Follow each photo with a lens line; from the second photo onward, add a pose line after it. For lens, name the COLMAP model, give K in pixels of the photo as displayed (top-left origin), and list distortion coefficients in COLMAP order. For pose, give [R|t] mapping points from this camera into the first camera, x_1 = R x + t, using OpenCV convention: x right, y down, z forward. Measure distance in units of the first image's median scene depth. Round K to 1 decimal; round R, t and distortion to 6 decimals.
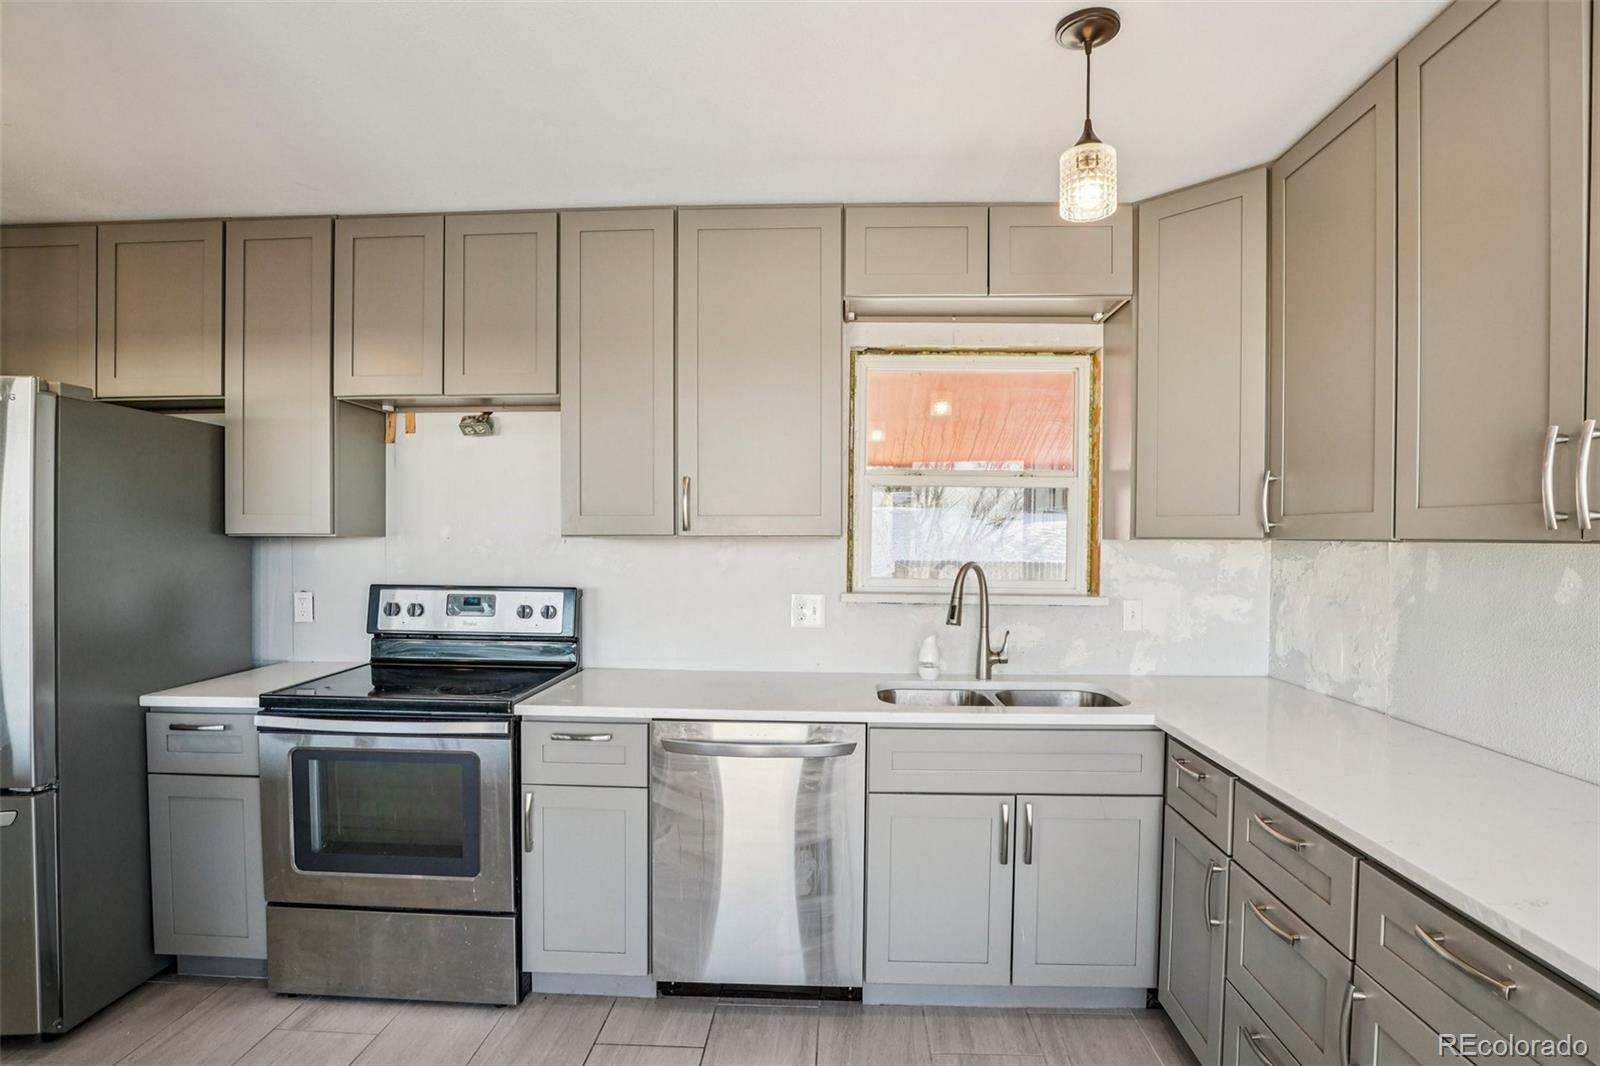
lens RADIAL K [[811.8, 0, 814.7], [0, 811.8, 553.3], [0, 0, 1]] dist [-0.029771, 0.002998]
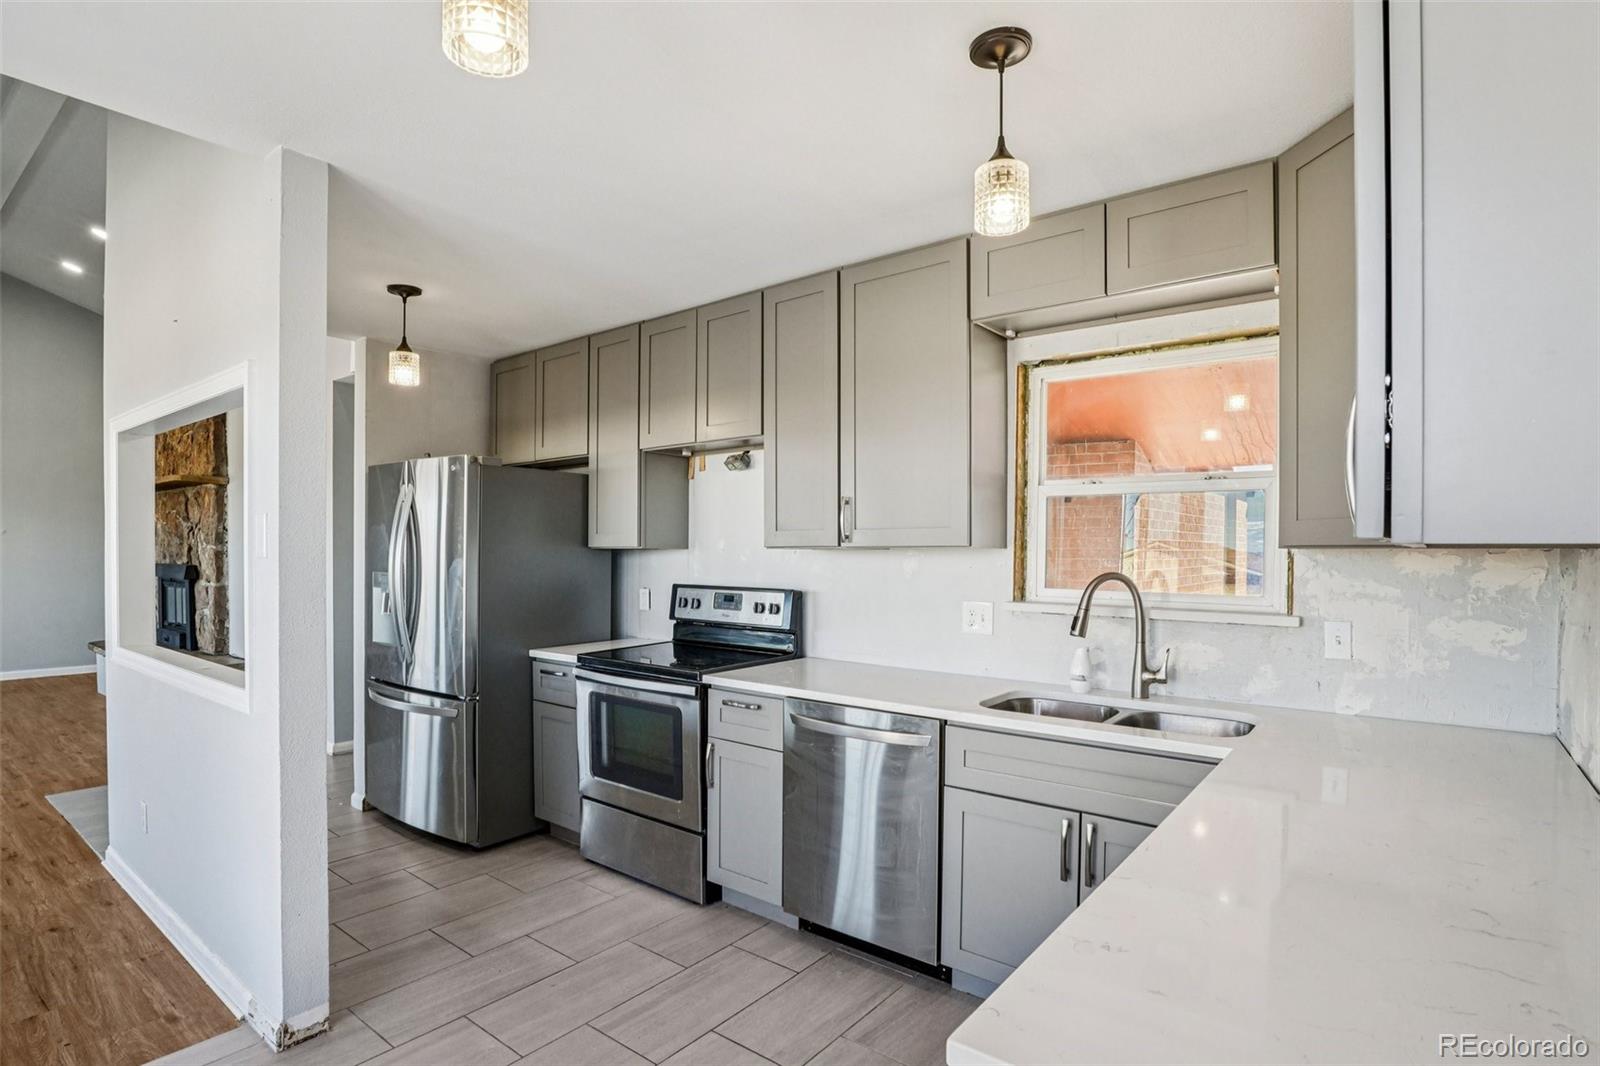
lens RADIAL K [[811.8, 0, 814.5], [0, 811.8, 557.9], [0, 0, 1]] dist [-0.029771, 0.002998]
pose [[0.811530, 0.002422, -0.584306, 0.484565], [-0.009623, 0.999911, -0.009221, 0.005439], [0.584231, 0.013106, 0.811481, 0.023759]]
